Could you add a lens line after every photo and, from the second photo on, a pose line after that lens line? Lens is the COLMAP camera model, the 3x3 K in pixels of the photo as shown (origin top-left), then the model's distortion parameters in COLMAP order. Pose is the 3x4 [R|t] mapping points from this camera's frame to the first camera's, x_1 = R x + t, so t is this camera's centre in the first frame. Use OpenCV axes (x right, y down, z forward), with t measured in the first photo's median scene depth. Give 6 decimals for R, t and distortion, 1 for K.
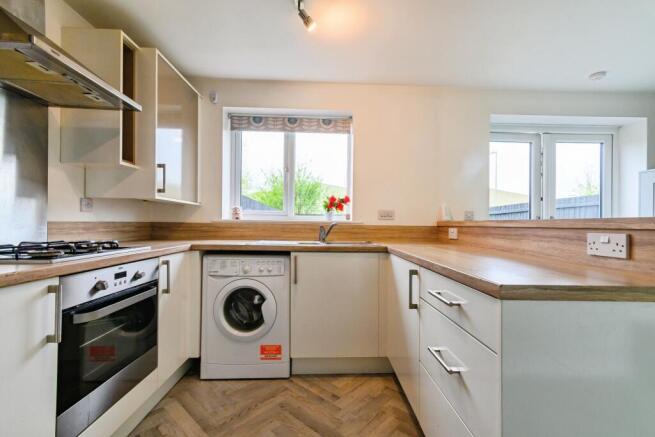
lens RADIAL K [[287.6, 0, 336.7], [0, 287.6, 225.8], [0, 0, 1]] dist [0.013791, 0.000681]
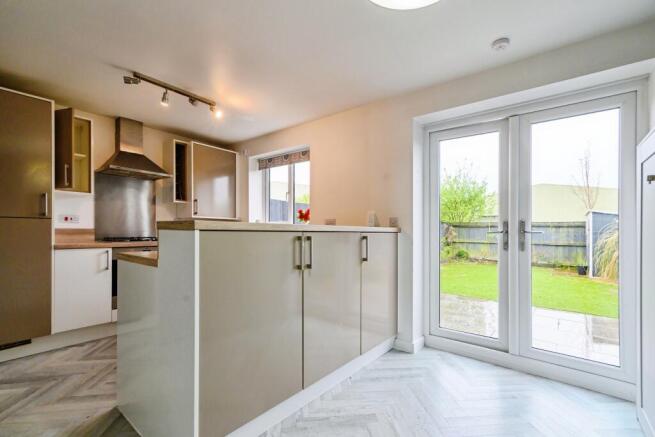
lens RADIAL K [[287.6, 0, 335.6], [0, 287.6, 233.1], [0, 0, 1]] dist [0.013791, 0.000681]
pose [[0.757451, 0.007831, -0.652845, 1.112338], [-0.006193, 0.999969, 0.004810, -0.001513], [0.652863, 0.000400, 0.757476, 0.109195]]
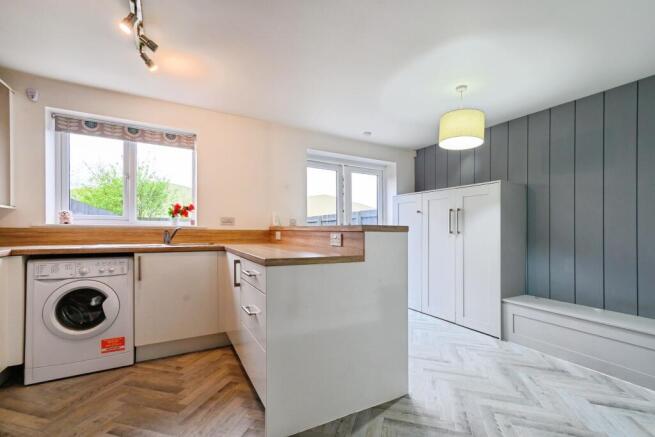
lens RADIAL K [[287.6, 0, 329.9], [0, 287.6, 233.1], [0, 0, 1]] dist [0.013791, 0.000681]
pose [[0.899228, -0.008458, 0.437398, 0.031524], [0.004052, 0.999931, 0.011005, 0.001563], [-0.437461, -0.008124, 0.899201, -0.325000]]
